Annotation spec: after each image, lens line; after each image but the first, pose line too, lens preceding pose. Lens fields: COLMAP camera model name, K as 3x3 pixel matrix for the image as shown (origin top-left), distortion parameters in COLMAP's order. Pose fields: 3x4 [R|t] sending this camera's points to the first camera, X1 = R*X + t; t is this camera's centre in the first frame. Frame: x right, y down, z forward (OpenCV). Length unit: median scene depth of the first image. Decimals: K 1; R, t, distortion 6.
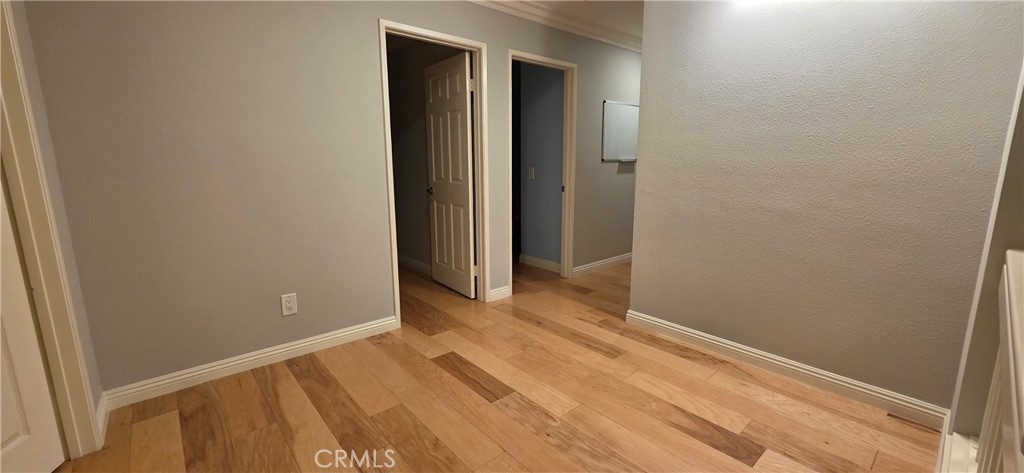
lens RADIAL K [[409.3, 0, 519.8], [0, 409.3, 235.8], [0, 0, 1]] dist [0.004064, 0.000155]
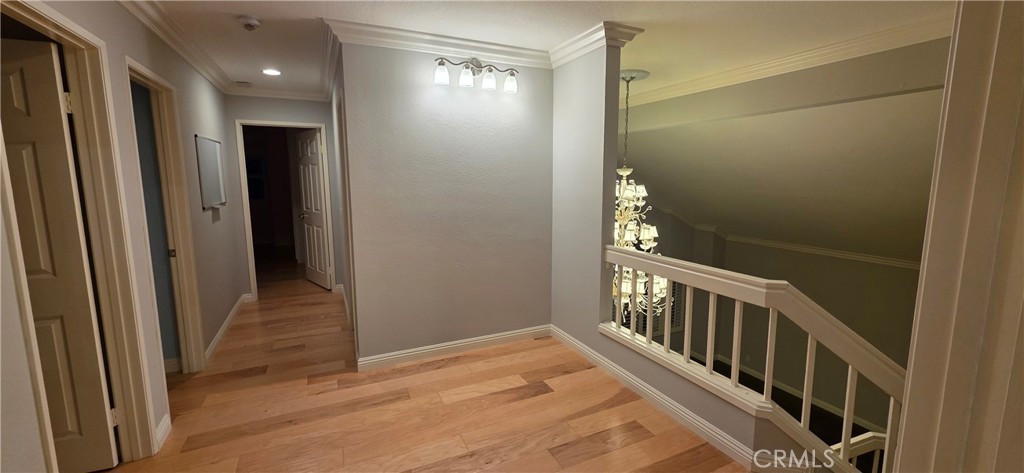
lens RADIAL K [[409.3, 0, 519.3], [0, 409.3, 231.9], [0, 0, 1]] dist [0.004064, 0.000155]
pose [[0.268991, -0.124861, 0.955015, -0.585663], [0.174160, 0.981521, 0.079272, -0.145802], [-0.947266, 0.145002, 0.285766, 0.307382]]
